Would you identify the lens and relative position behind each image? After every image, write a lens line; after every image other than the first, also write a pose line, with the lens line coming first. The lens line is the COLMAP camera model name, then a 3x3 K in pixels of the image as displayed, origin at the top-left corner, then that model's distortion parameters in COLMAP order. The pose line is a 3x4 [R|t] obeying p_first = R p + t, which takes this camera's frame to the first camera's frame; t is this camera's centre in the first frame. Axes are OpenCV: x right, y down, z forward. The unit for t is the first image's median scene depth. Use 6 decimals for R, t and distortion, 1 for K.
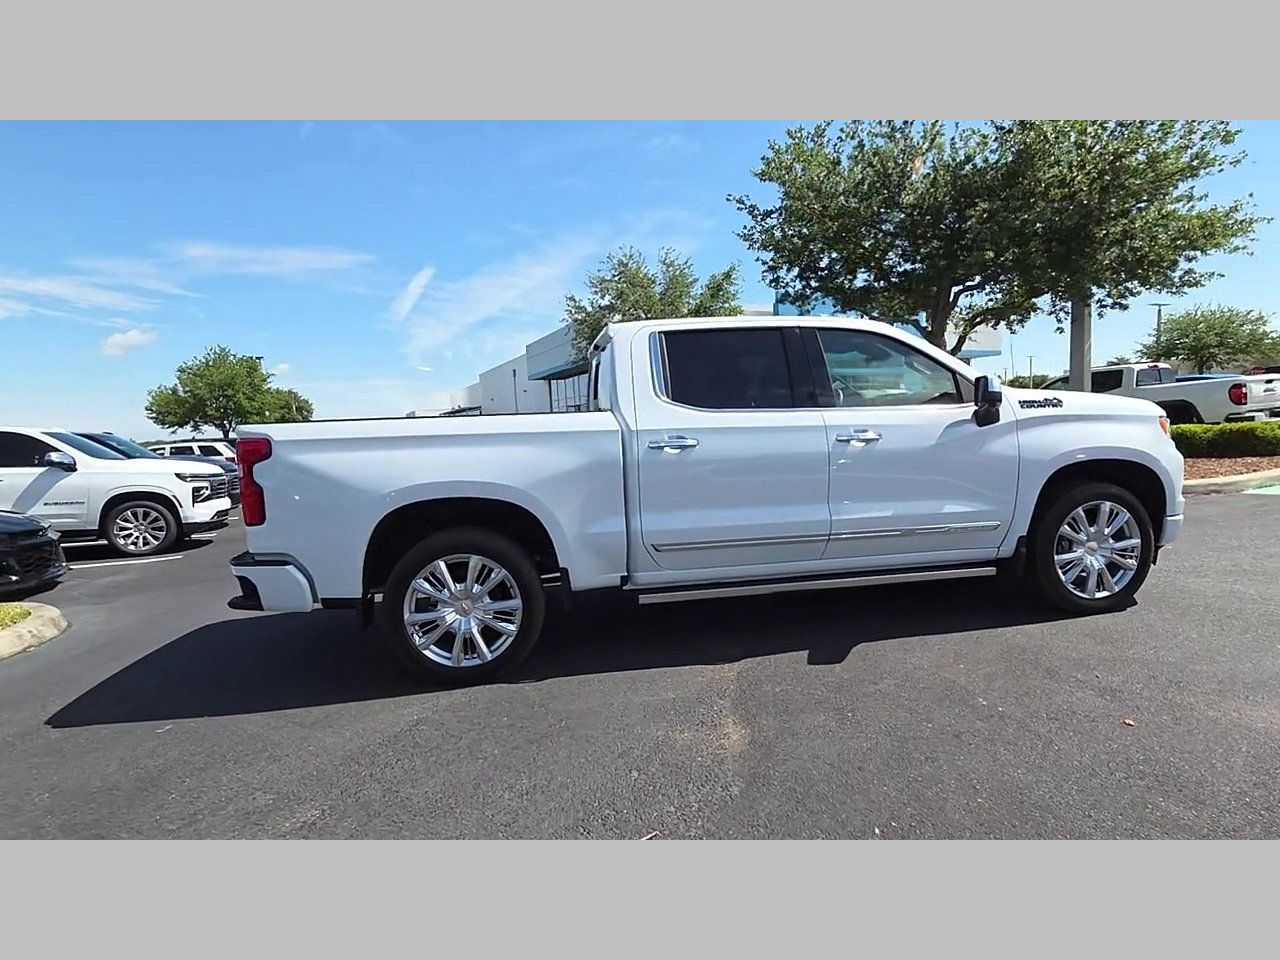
lens RADIAL K [[651.9, 0, 640.0], [0, 651.9, 480.0], [0, 0, 1]] dist [0.003371, 0.000700]
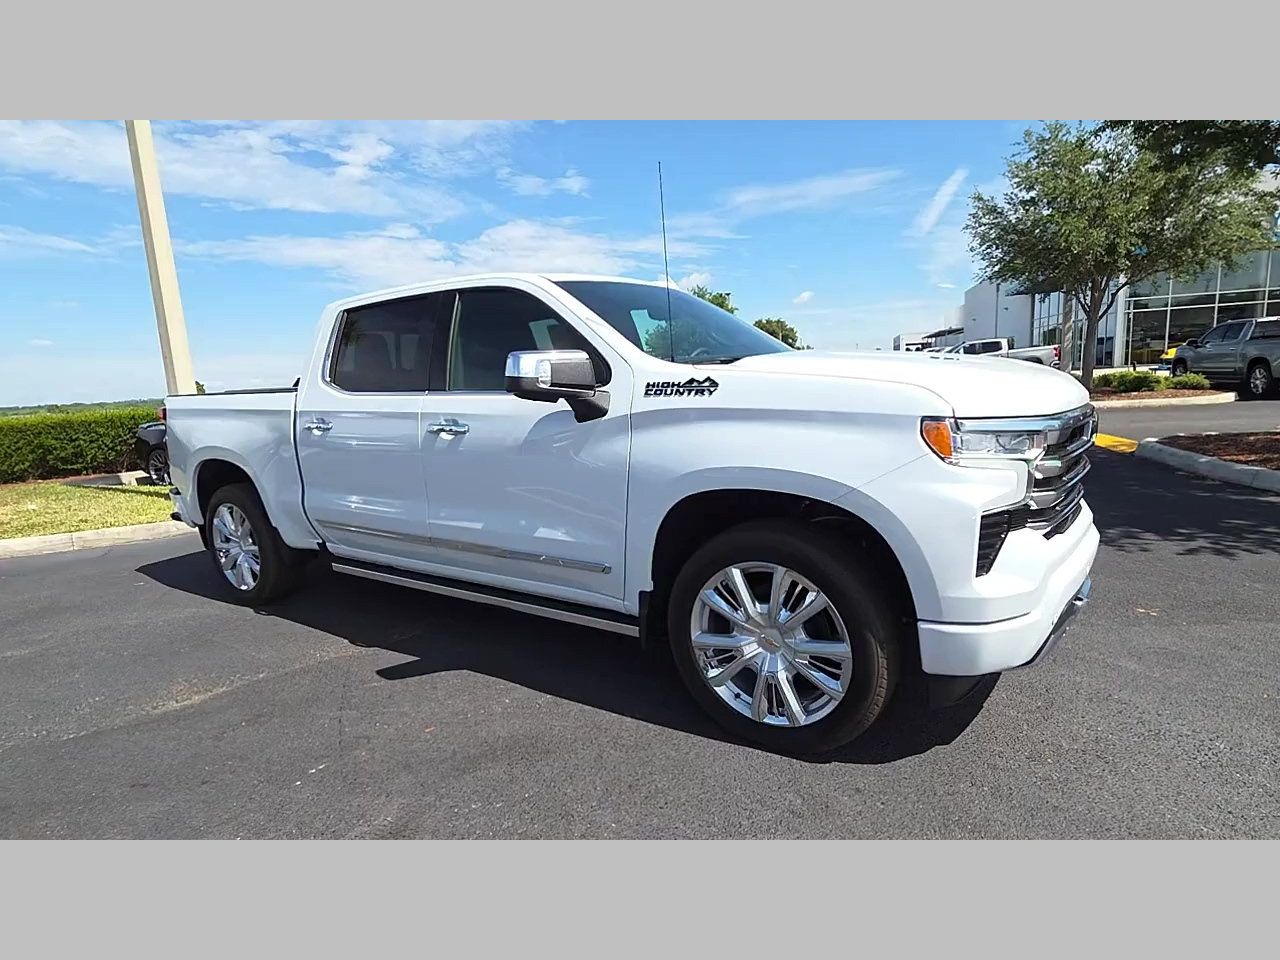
lens RADIAL K [[656.4, 0, 637.1], [0, 656.4, 480.9], [0, 0, 1]] dist [0.001569, -0.000984]
pose [[0.737217, 0.115231, -0.665757, 0.978498], [-0.038176, 0.990880, 0.129230, -0.106215], [0.674577, -0.069855, 0.734892, 0.502869]]
